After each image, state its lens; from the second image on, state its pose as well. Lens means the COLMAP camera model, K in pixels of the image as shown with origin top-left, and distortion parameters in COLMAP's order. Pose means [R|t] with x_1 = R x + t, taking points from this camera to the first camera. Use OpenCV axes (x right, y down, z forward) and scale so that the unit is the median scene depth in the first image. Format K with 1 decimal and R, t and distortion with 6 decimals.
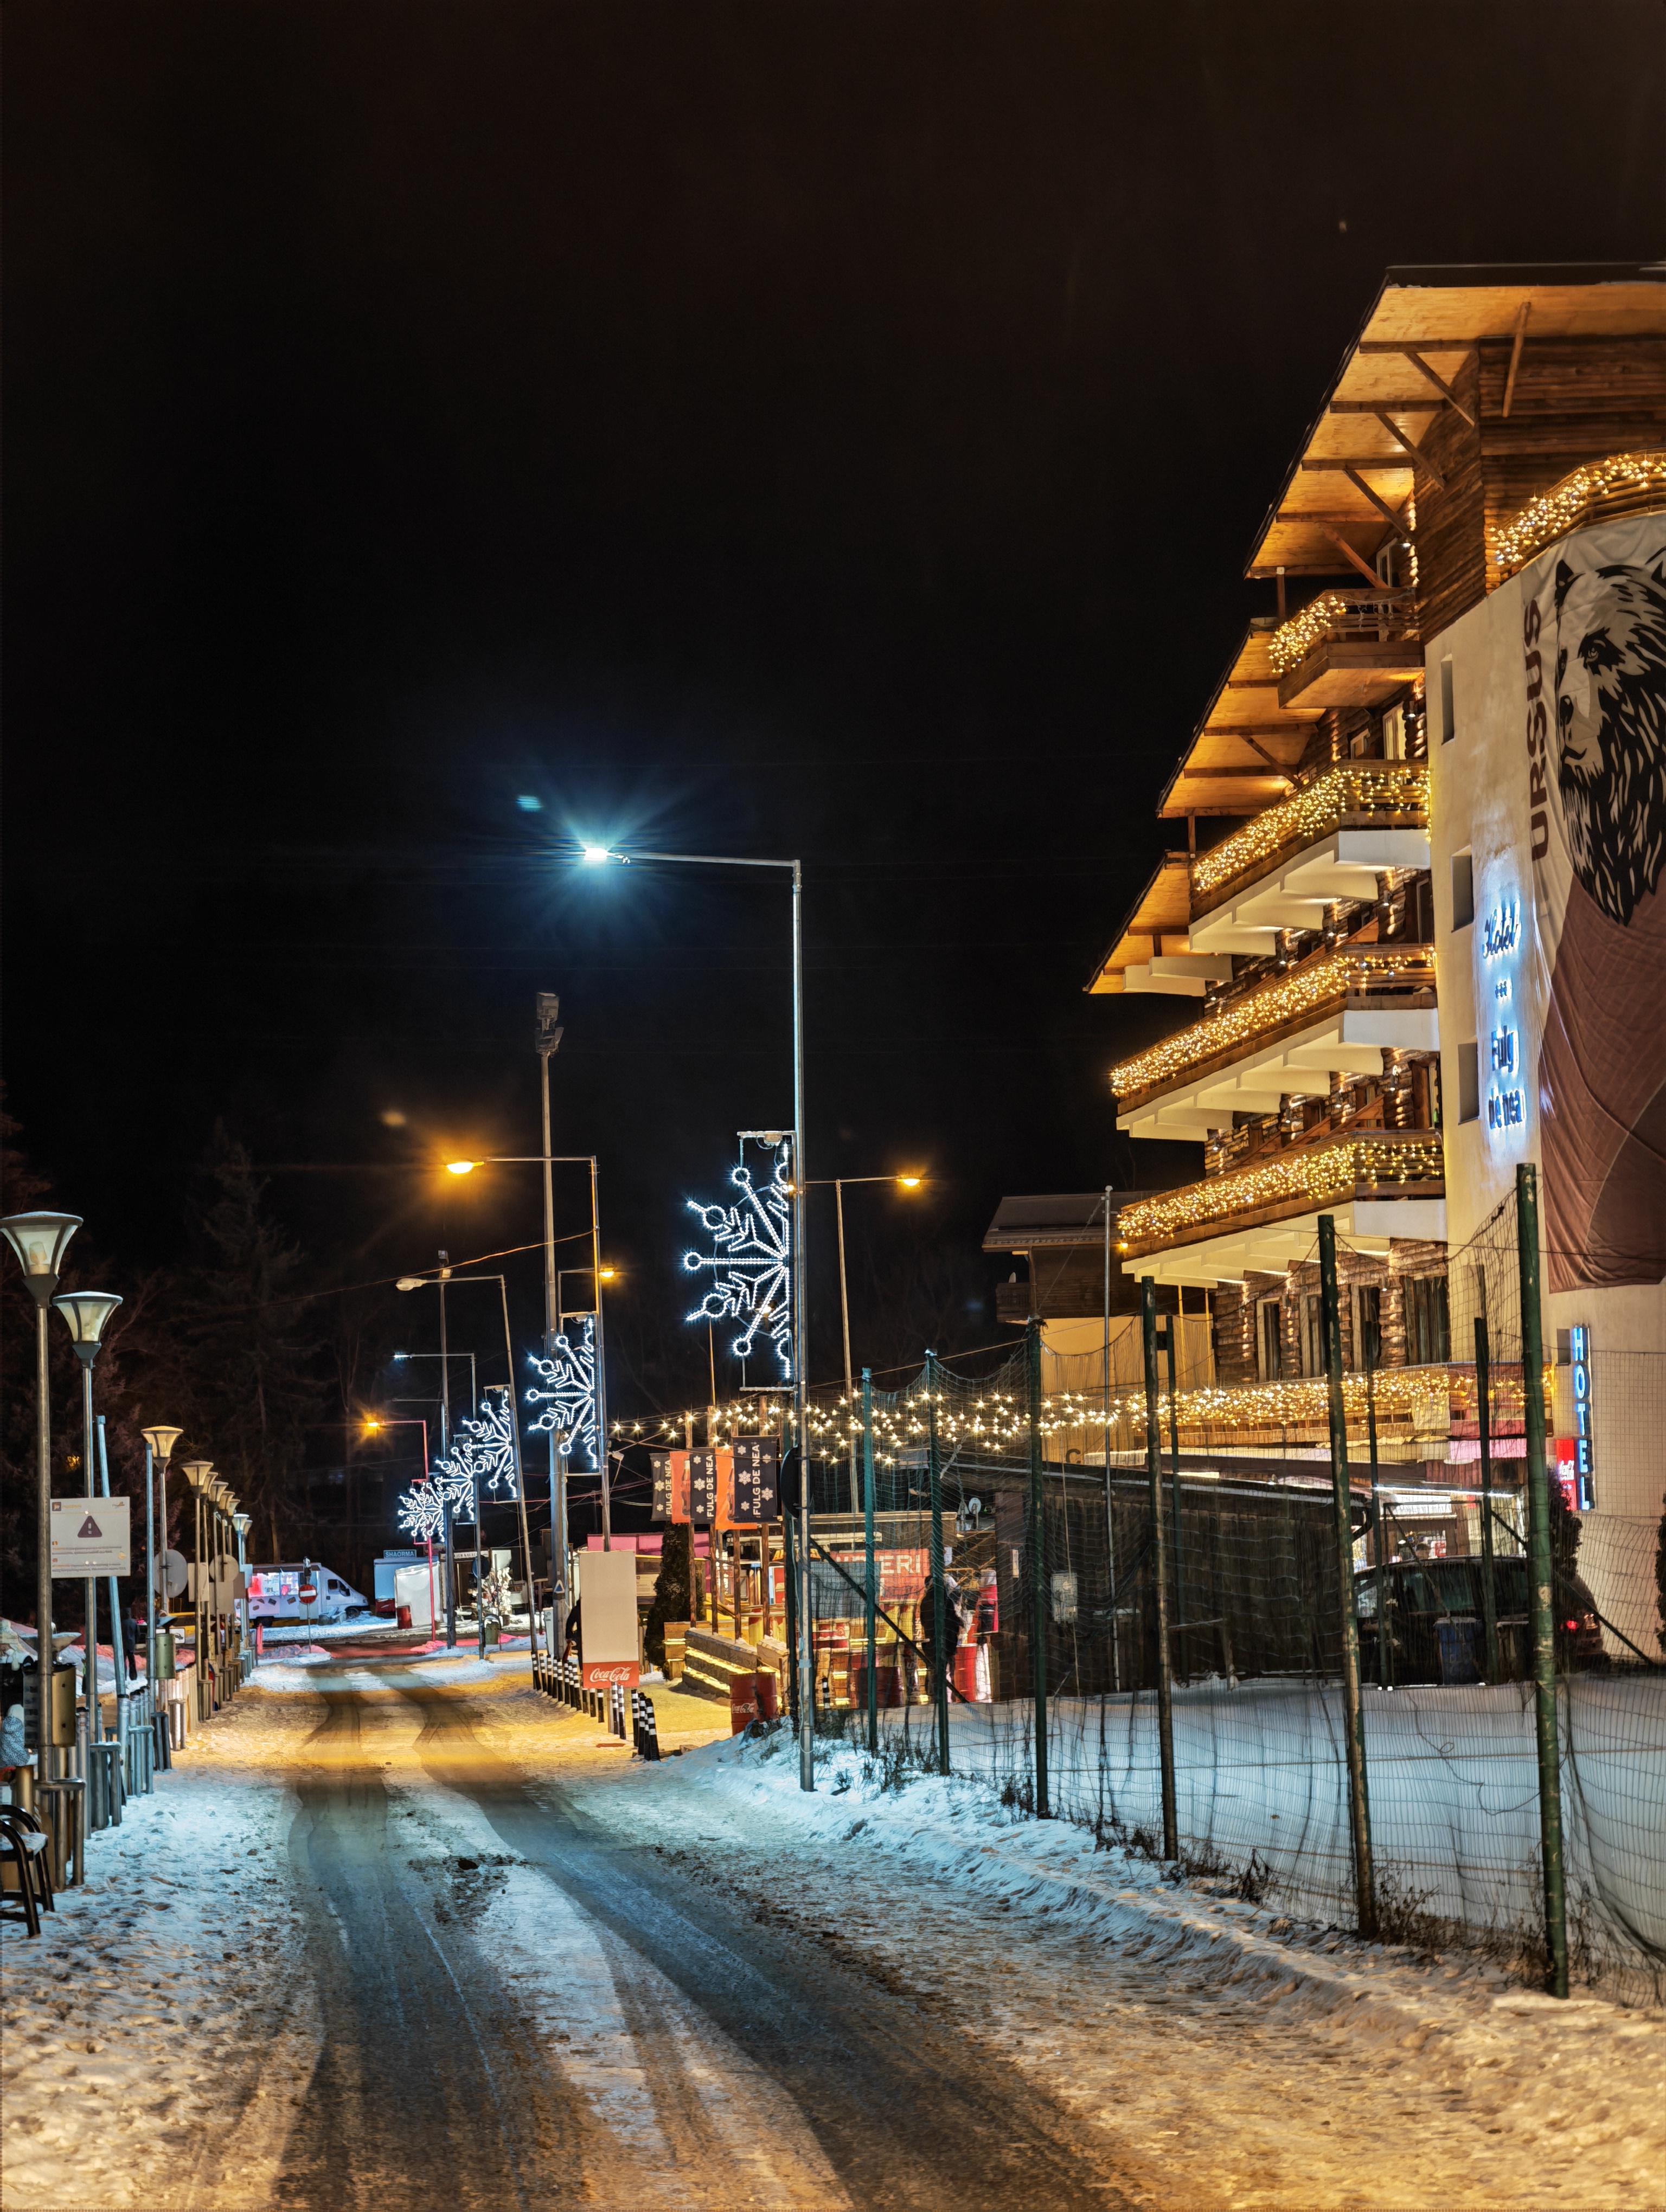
lens RADIAL K [[5487.2, 0, 833.0], [0, 5487.2, 1106.0], [0, 0, 1]] dist [0.721091, 0.249919]
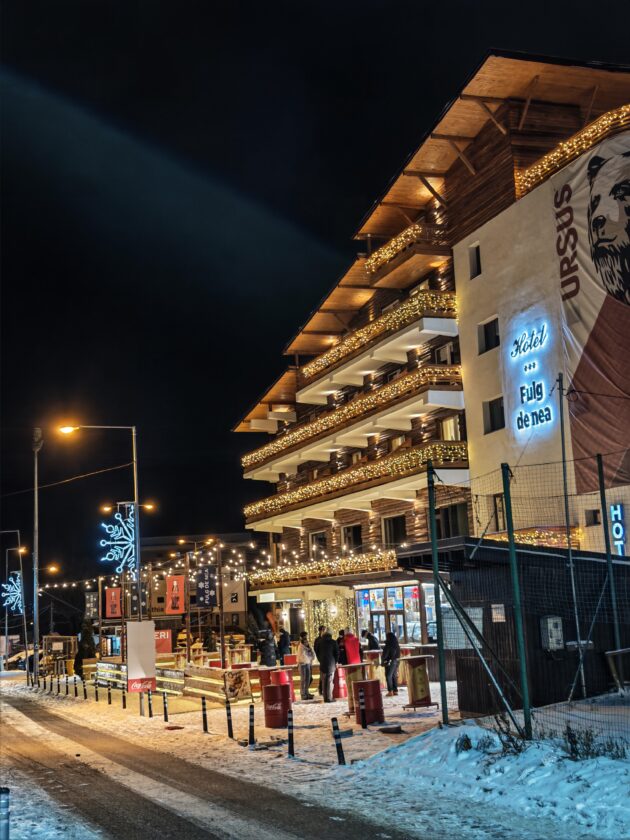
lens RADIAL K [[1109.9, 0, 289.7], [0, 1109.9, 417.5], [0, 0, 1]] dist [0.144880, -0.030109]
pose [[0.971316, 0.027523, 0.236194, -0.079674], [-0.000039, 0.993298, -0.115585, 0.050327], [-0.237792, 0.112260, 0.964807, 0.548125]]
